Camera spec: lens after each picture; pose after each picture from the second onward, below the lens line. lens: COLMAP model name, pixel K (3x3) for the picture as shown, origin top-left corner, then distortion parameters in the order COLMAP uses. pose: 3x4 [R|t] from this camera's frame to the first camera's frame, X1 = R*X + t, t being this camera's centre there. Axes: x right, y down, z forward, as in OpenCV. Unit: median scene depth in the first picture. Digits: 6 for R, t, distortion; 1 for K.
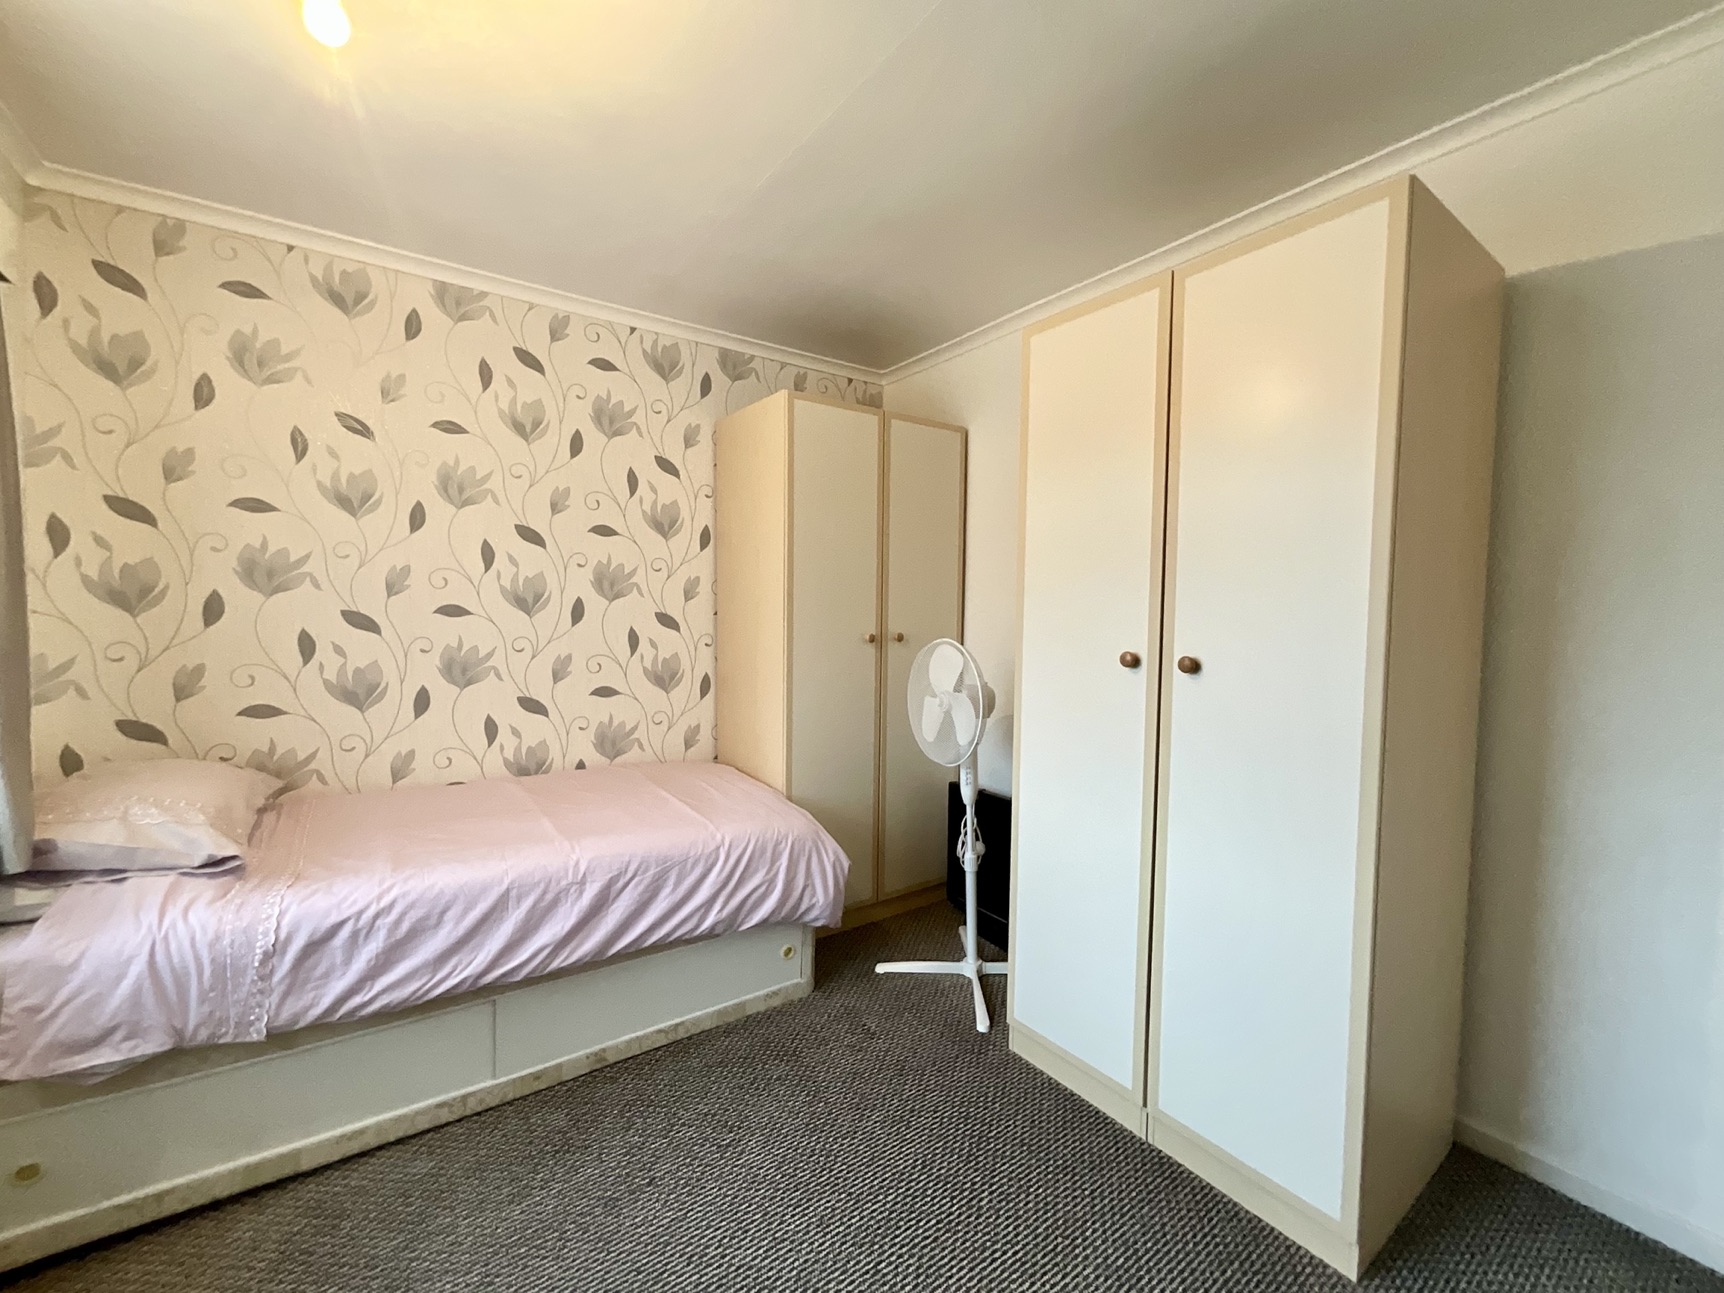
lens RADIAL K [[700.8, 0, 862.7], [0, 700.8, 644.3], [0, 0, 1]] dist [-0.000640, -0.000284]
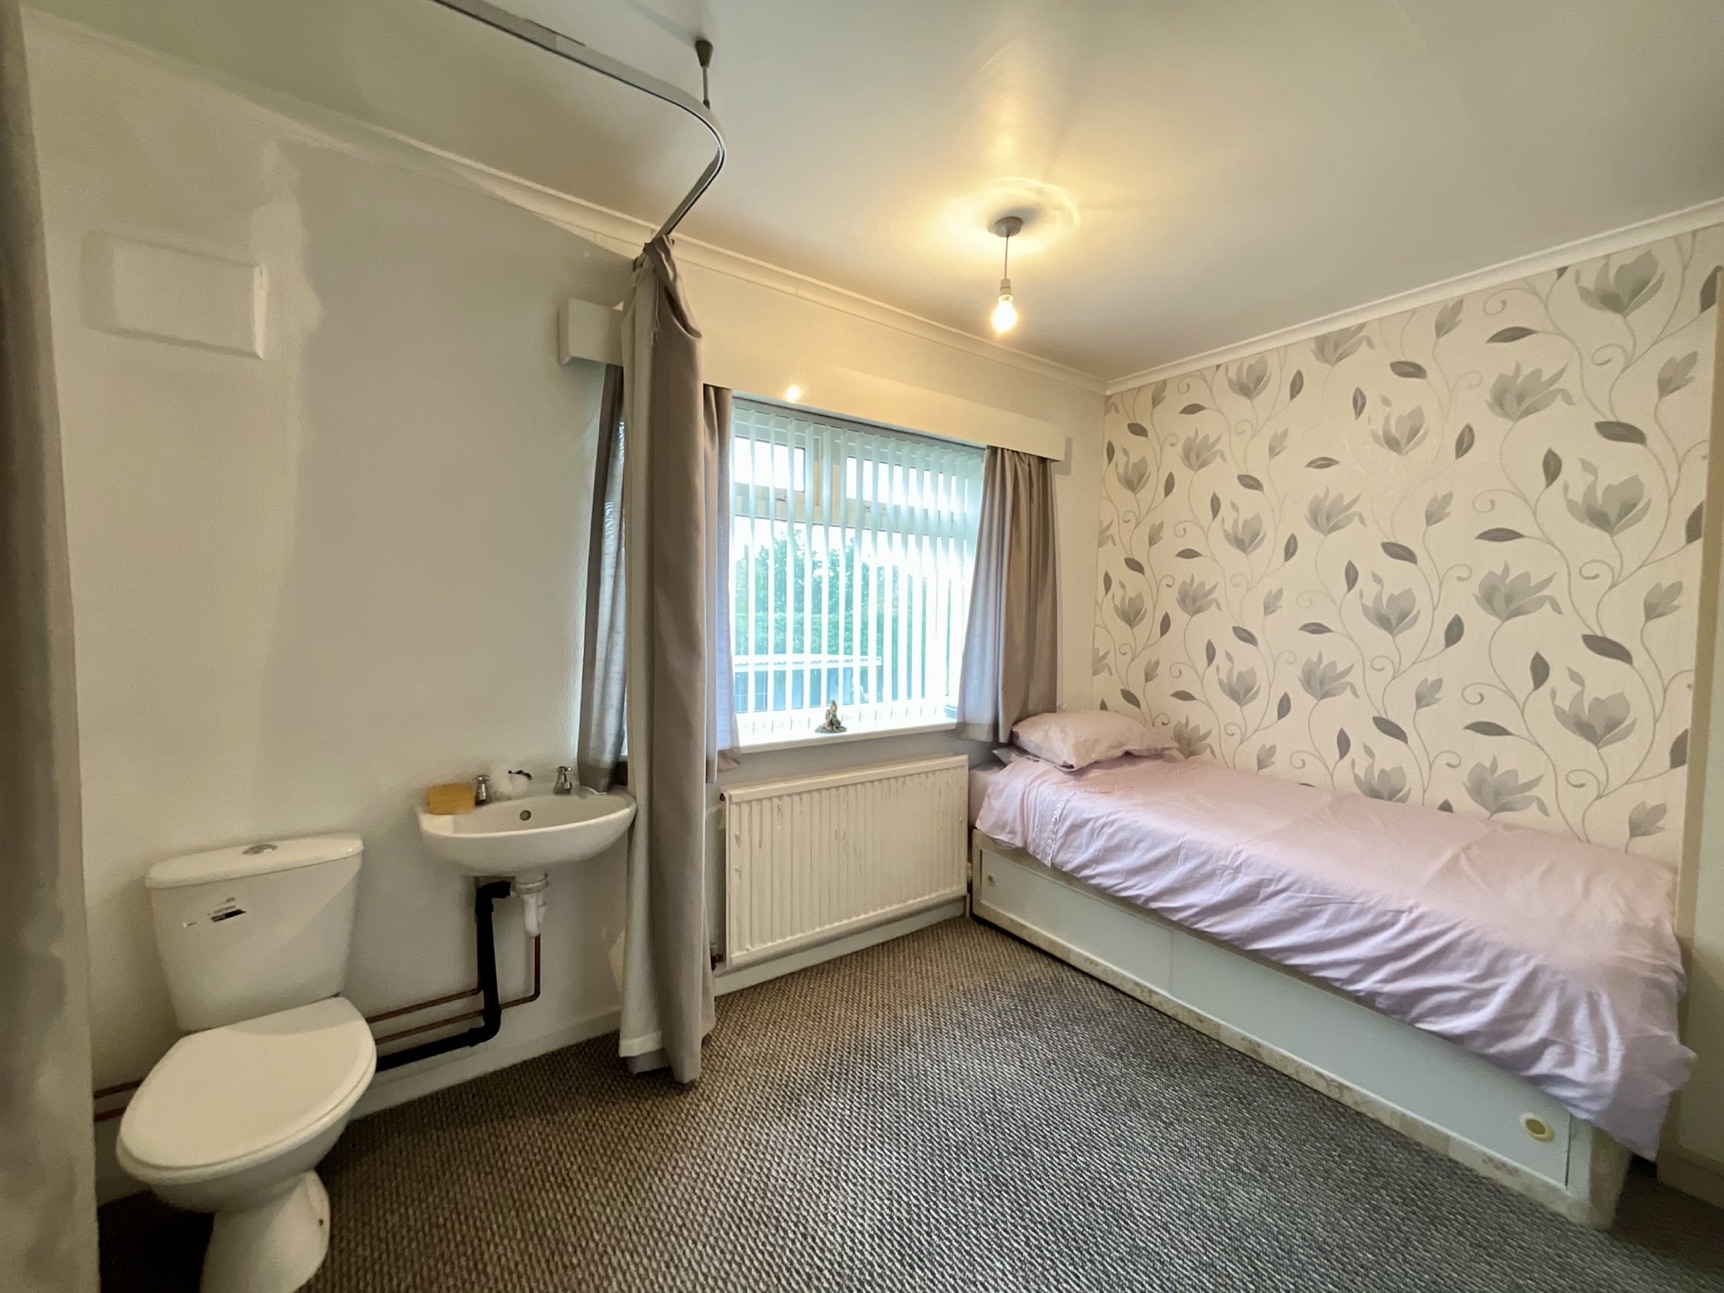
lens RADIAL K [[700.8, 0, 865.4], [0, 700.8, 645.3], [0, 0, 1]] dist [-0.000640, -0.000284]
pose [[0.011380, 0.031173, -0.999449, 0.615308], [-0.069322, 0.997134, 0.030311, -0.006536], [0.997529, 0.068939, 0.013509, 0.337029]]
